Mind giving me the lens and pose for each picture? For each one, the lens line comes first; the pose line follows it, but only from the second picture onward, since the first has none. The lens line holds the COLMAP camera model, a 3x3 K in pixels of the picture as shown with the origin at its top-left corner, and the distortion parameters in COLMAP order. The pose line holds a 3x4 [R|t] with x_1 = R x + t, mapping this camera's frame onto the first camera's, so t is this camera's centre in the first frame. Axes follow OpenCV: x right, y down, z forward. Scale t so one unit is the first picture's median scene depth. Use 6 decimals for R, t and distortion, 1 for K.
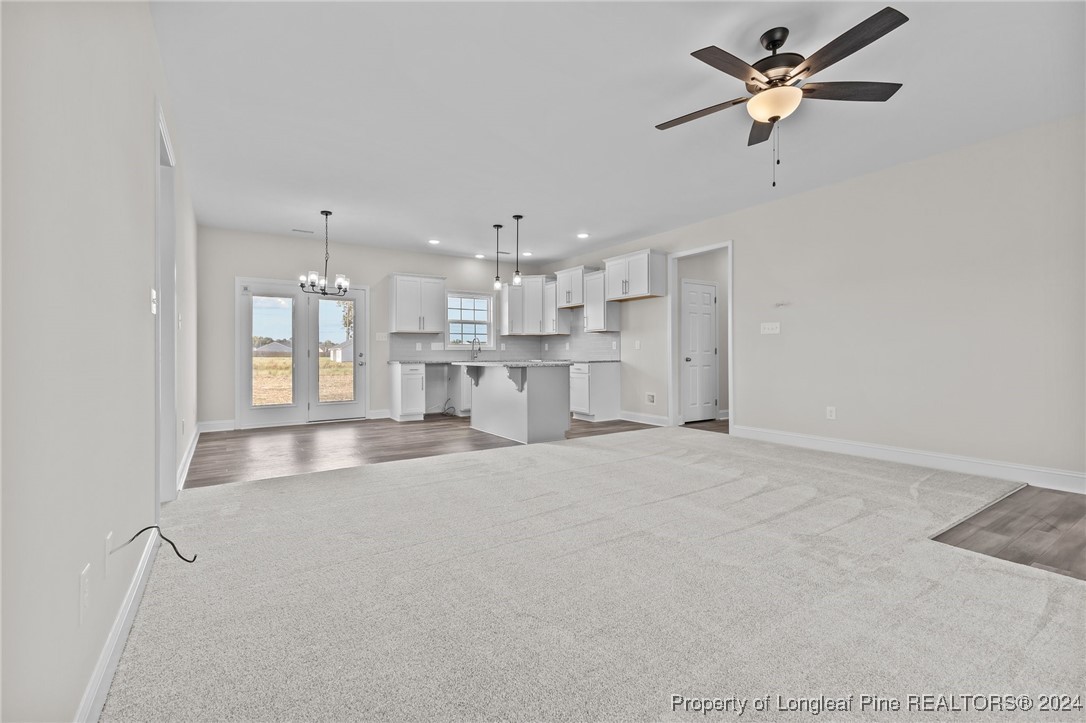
lens RADIAL K [[474.5, 0, 545.3], [0, 474.5, 356.3], [0, 0, 1]] dist [0.007314, -0.000050]
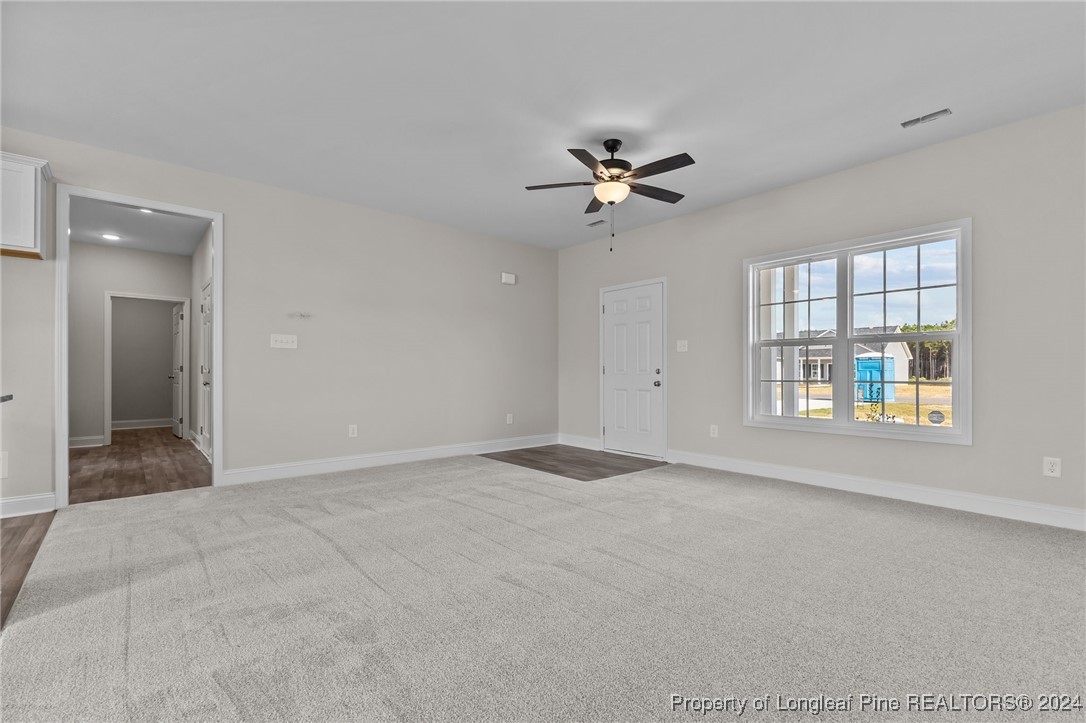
lens RADIAL K [[479.1, 0, 544.6], [0, 479.1, 367.6], [0, 0, 1]] dist [0.002448, -0.000167]
pose [[-0.124336, 0.015839, 0.992114, -0.338215], [0.005135, 0.999869, -0.015319, 0.001396], [-0.992227, 0.003190, -0.124401, 0.524981]]
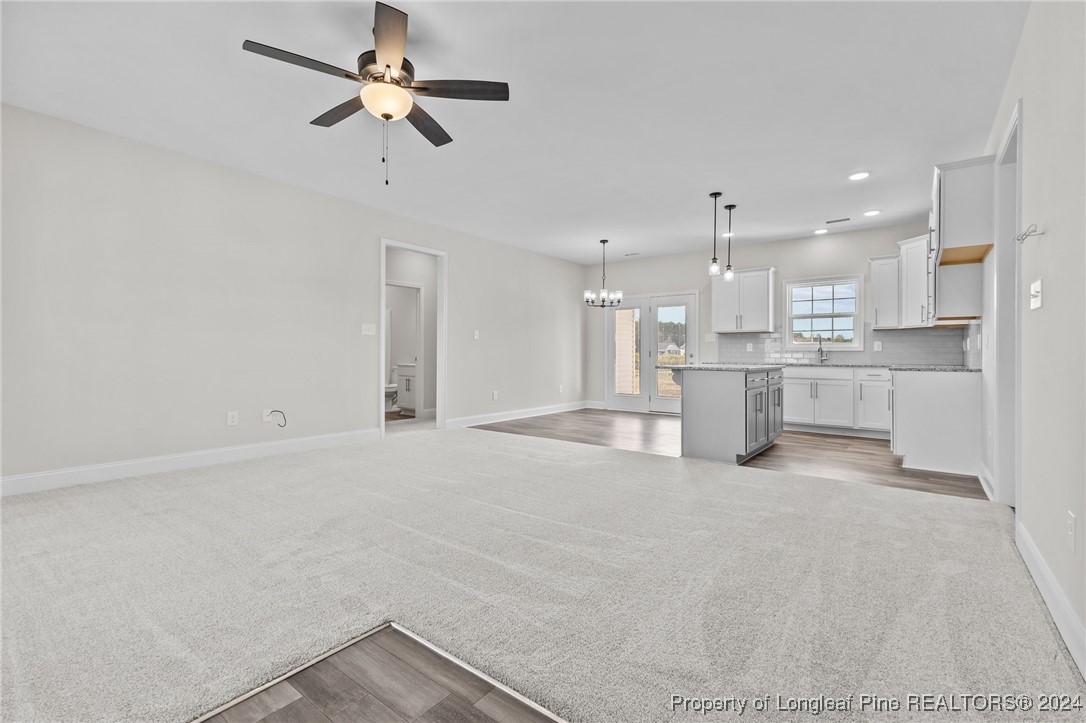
lens RADIAL K [[480.3, 0, 540.2], [0, 480.3, 356.5], [0, 0, 1]] dist [0.003887, -0.000294]
pose [[0.317130, 0.008982, -0.948339, 0.589471], [-0.011610, 0.999917, 0.005588, -0.002887], [0.948311, 0.009238, 0.317208, 0.378586]]
